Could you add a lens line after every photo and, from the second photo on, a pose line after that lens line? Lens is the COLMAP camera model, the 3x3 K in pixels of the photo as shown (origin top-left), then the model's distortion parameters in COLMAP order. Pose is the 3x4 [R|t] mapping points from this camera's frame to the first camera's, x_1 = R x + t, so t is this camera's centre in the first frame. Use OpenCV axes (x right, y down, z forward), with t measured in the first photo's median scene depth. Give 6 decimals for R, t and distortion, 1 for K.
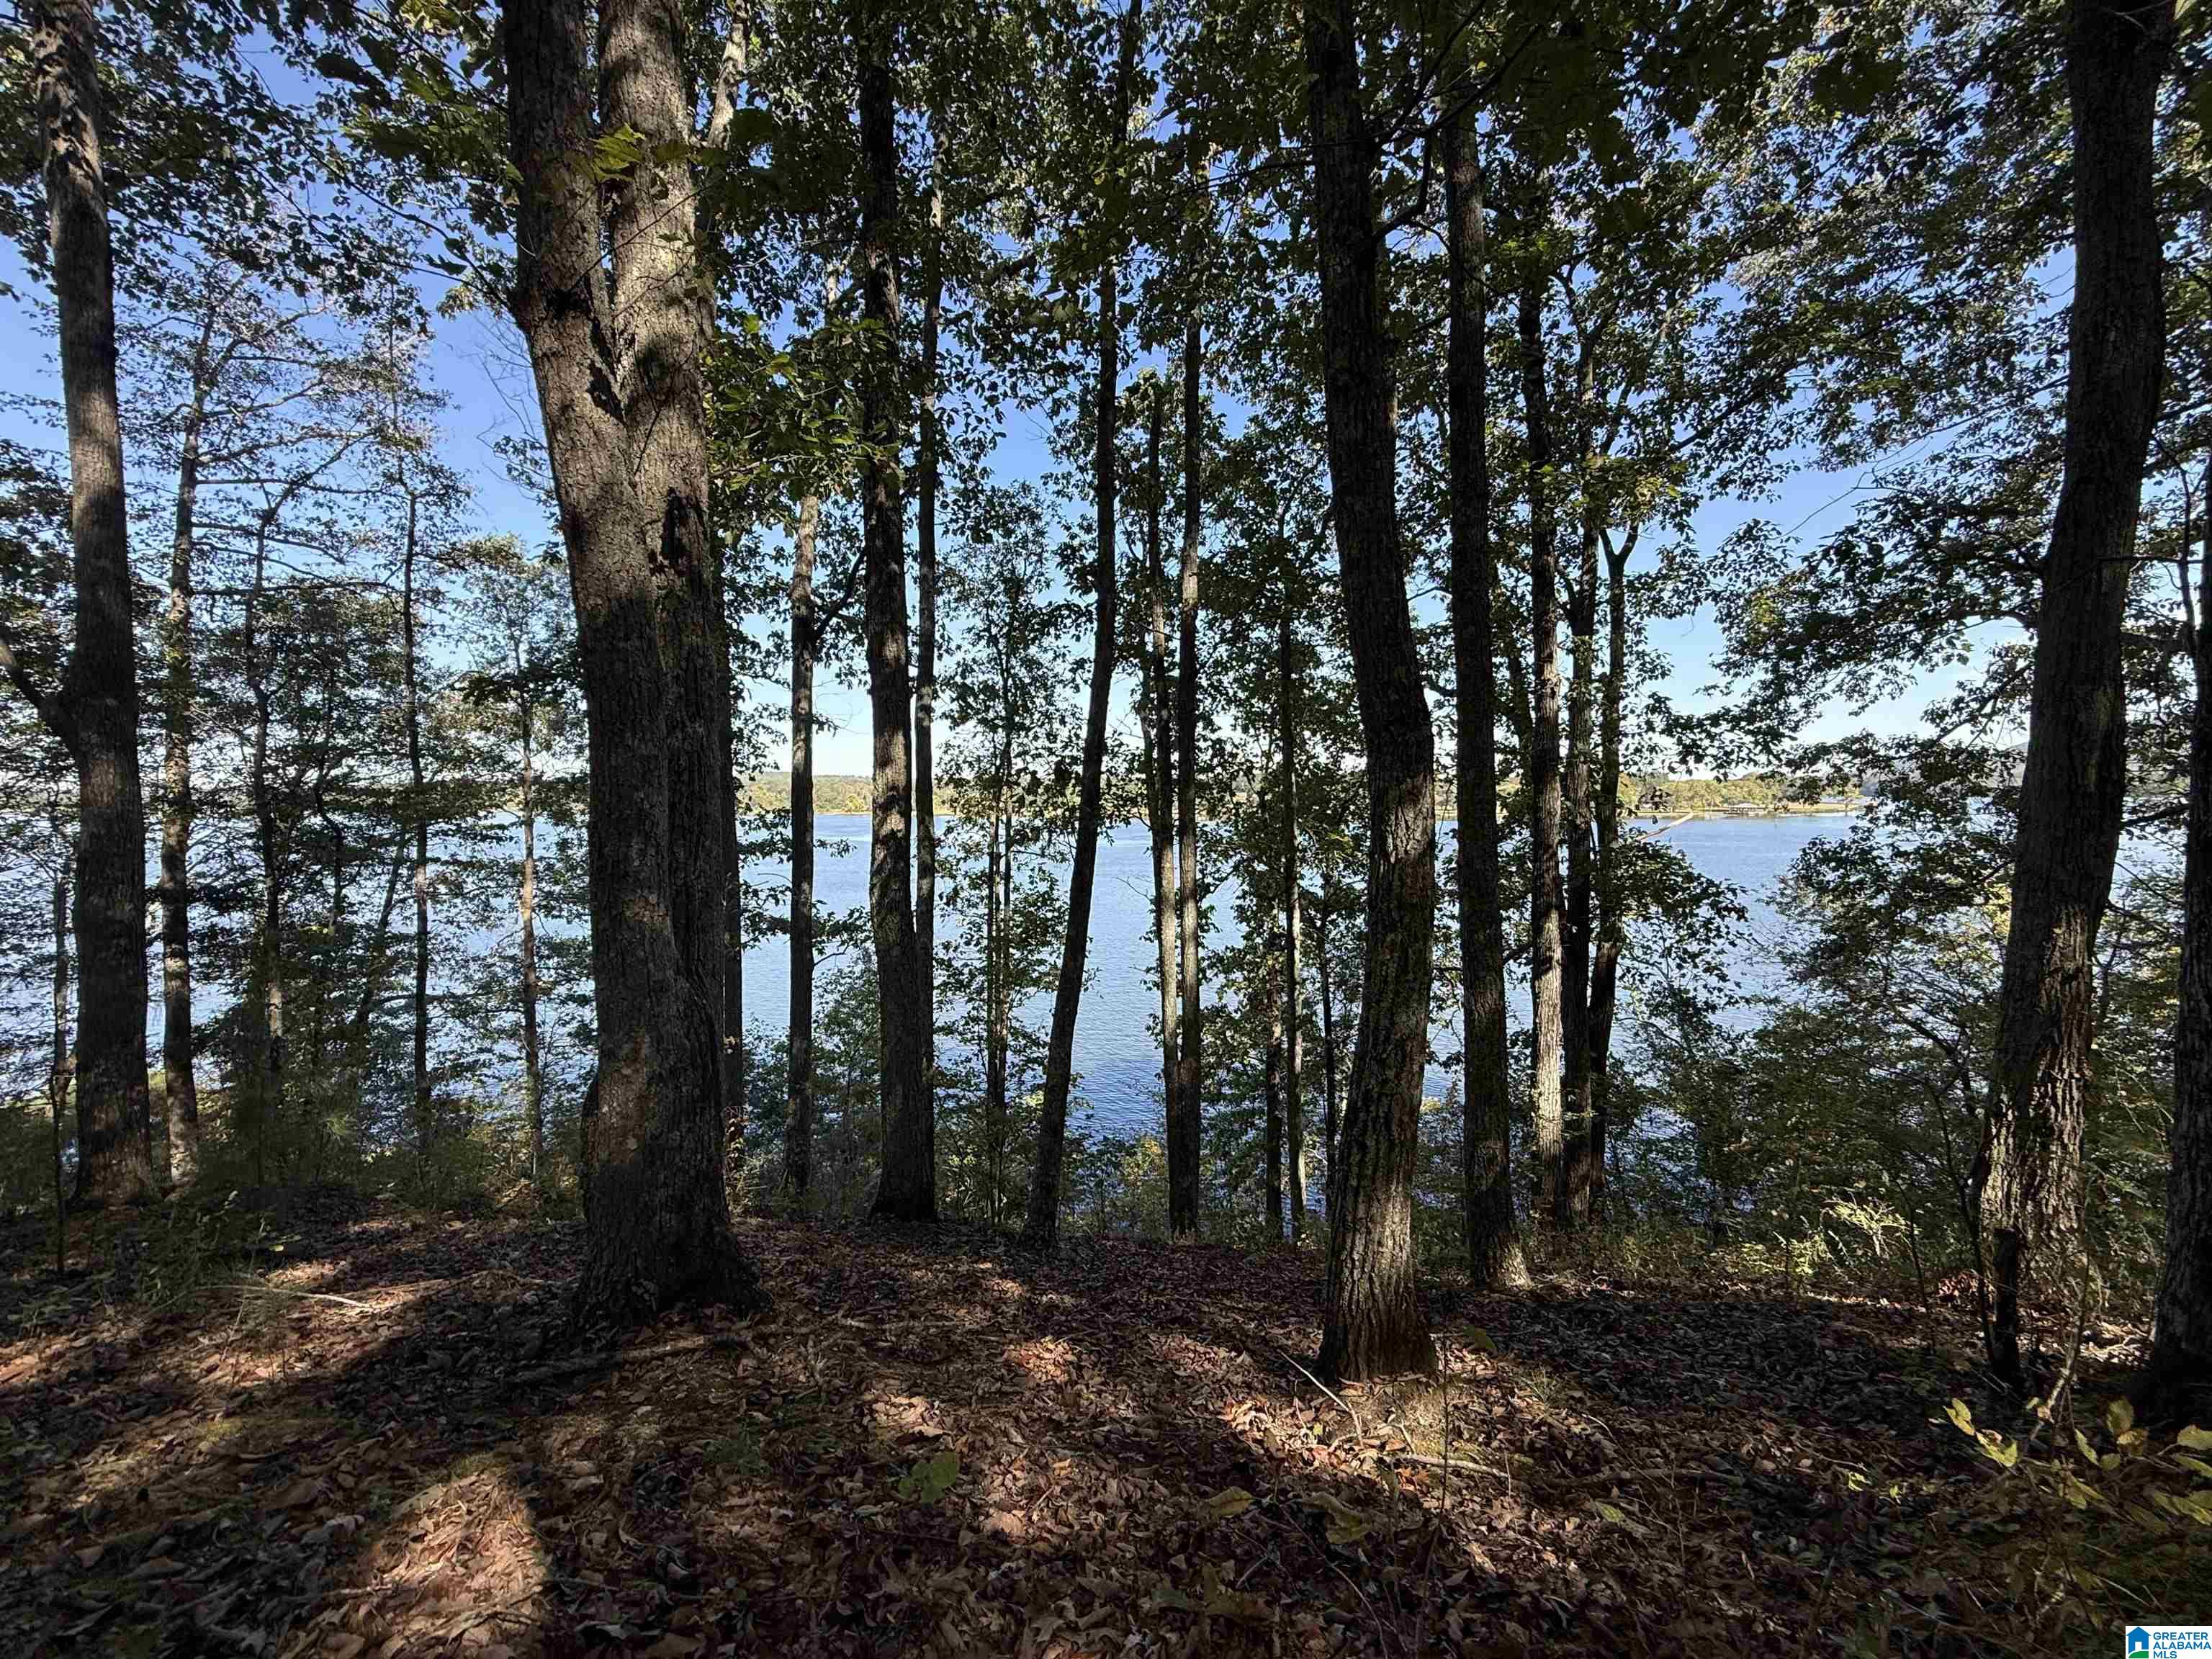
lens RADIAL K [[875.7, 0, 1098.8], [0, 875.7, 834.8], [0, 0, 1]] dist [-0.000196, 0.000063]
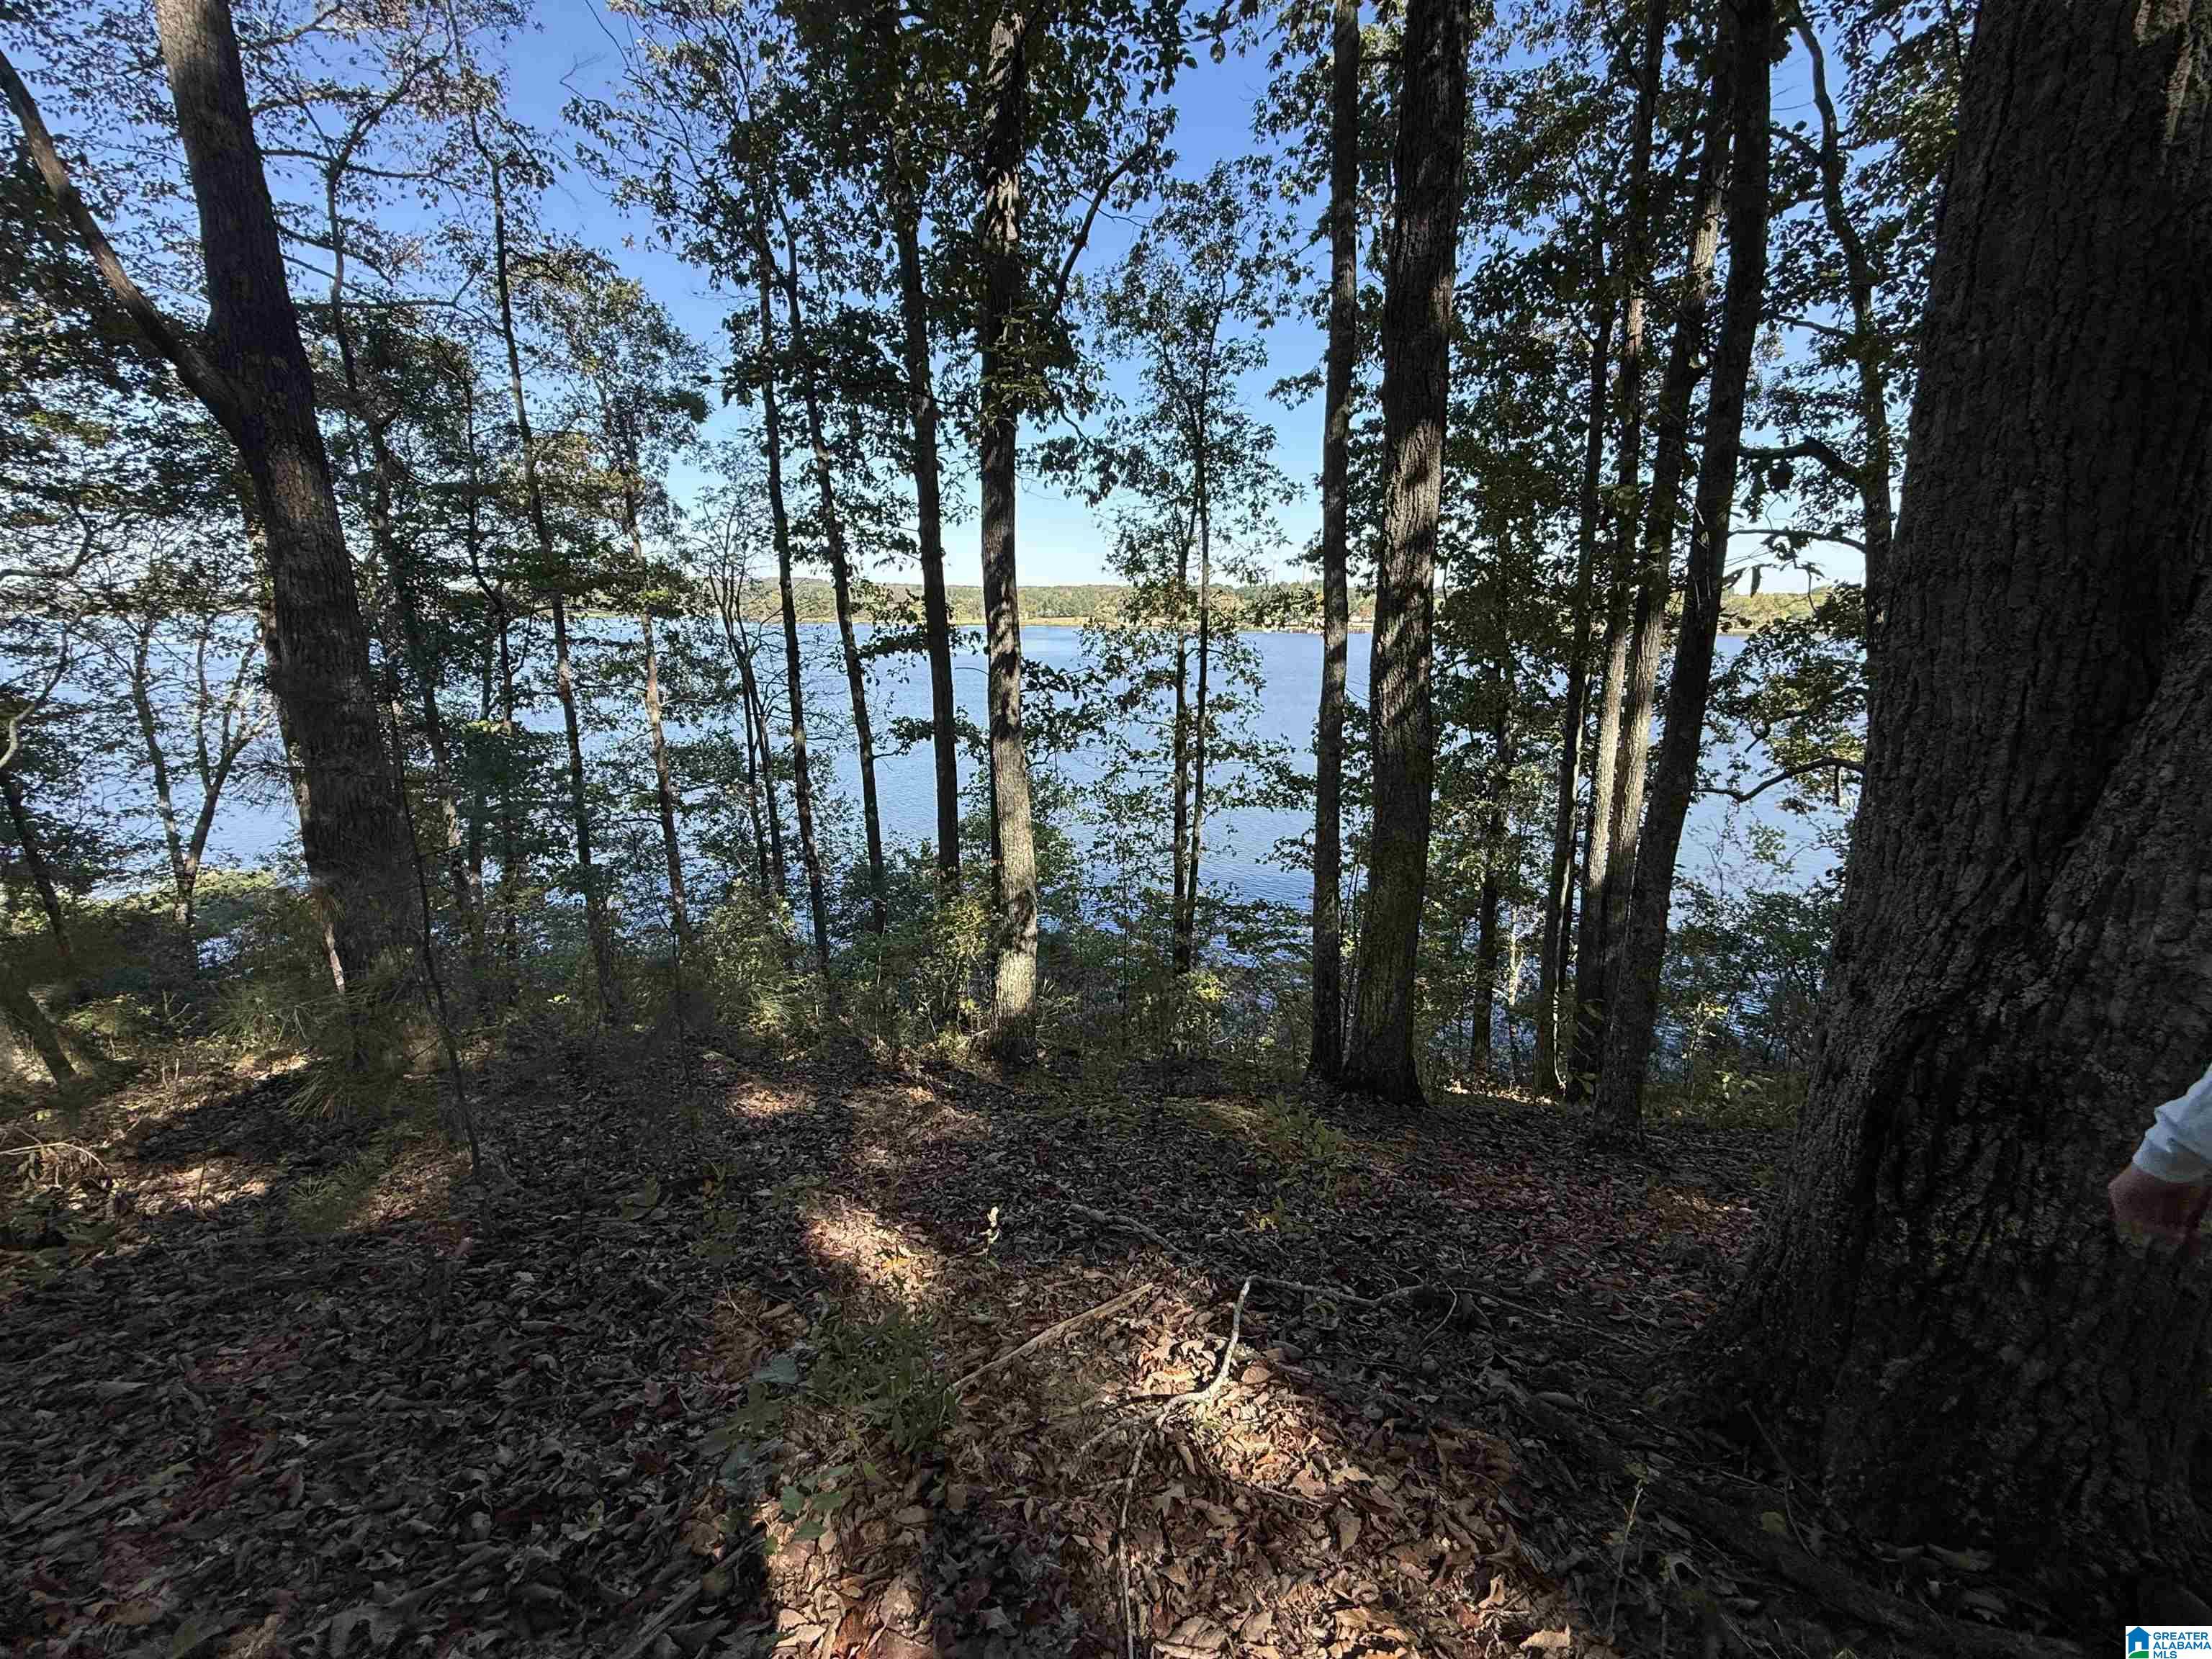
lens RADIAL K [[875.7, 0, 1100.1], [0, 875.7, 834.2], [0, 0, 1]] dist [-0.000196, 0.000063]
pose [[0.999658, 0.013674, -0.022287, -0.335087], [-0.008702, 0.977752, 0.209582, 0.034464], [0.024657, -0.209316, 0.977537, 0.204279]]
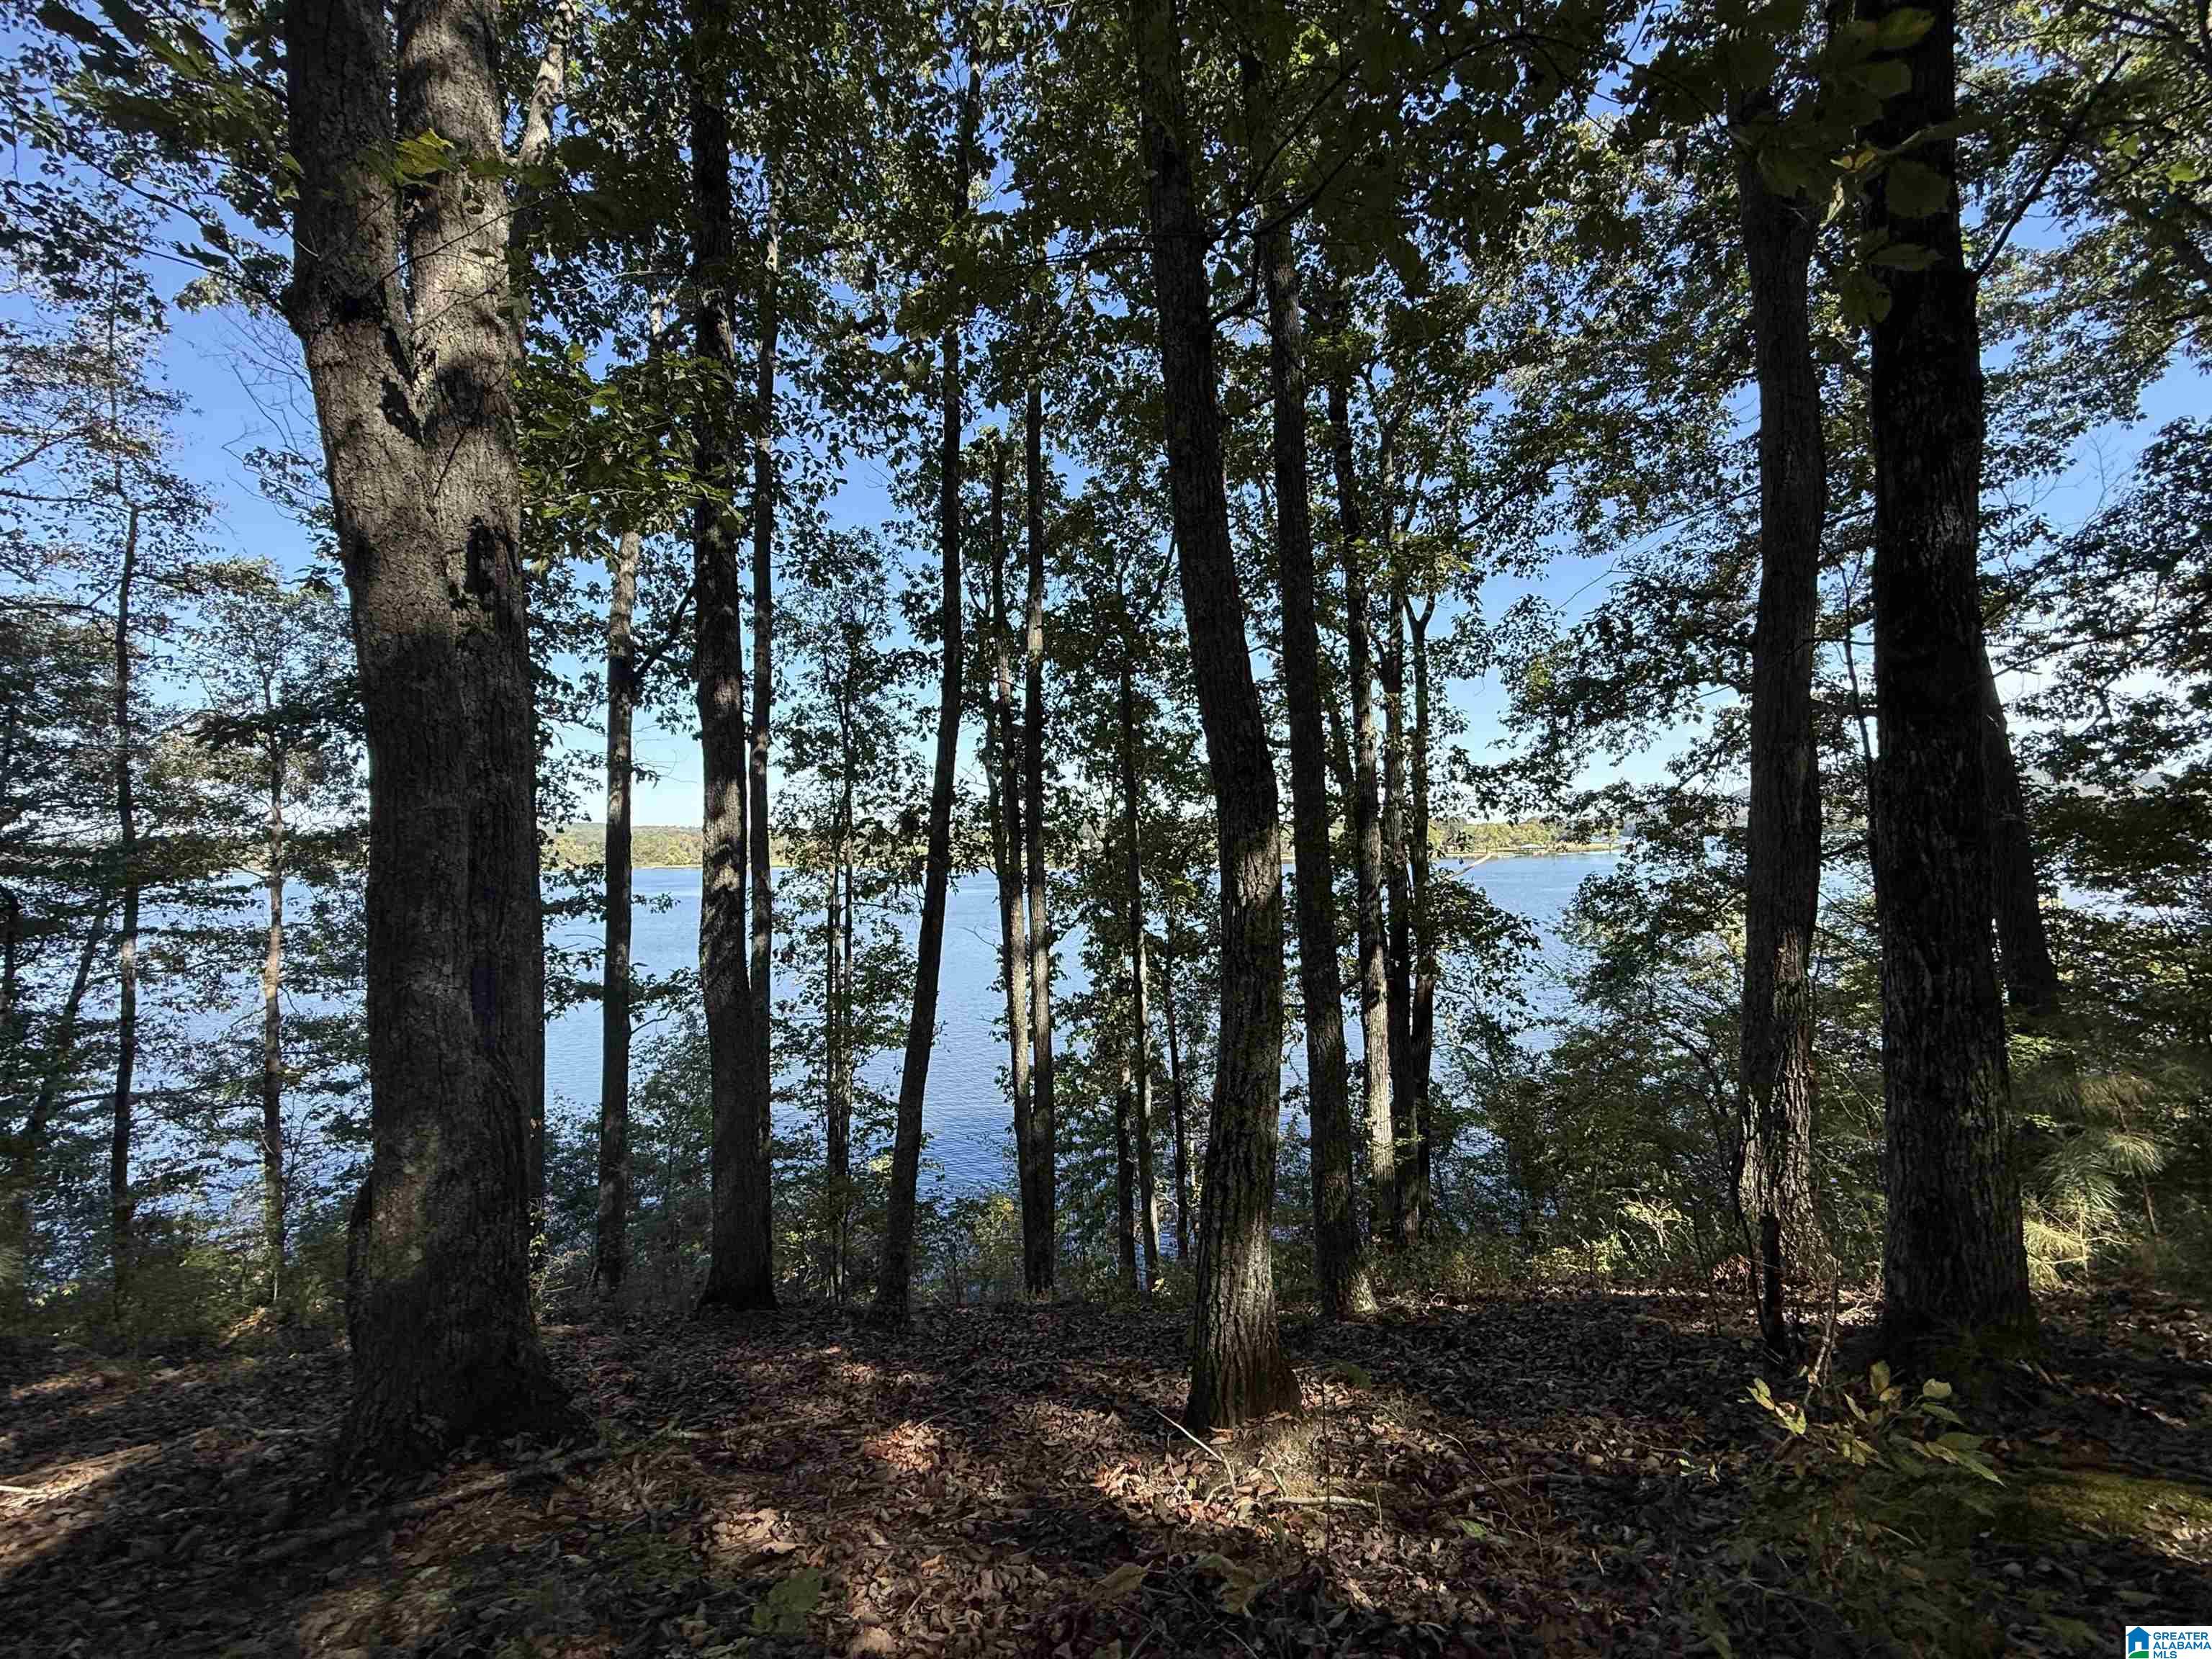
lens RADIAL K [[875.7, 0, 1099.9], [0, 875.7, 834.3], [0, 0, 1]] dist [-0.000196, 0.000063]
pose [[0.983975, -0.010424, 0.177999, -0.004559], [0.020193, 0.998382, -0.053157, -0.000706], [-0.177157, 0.055900, 0.982594, 0.001245]]
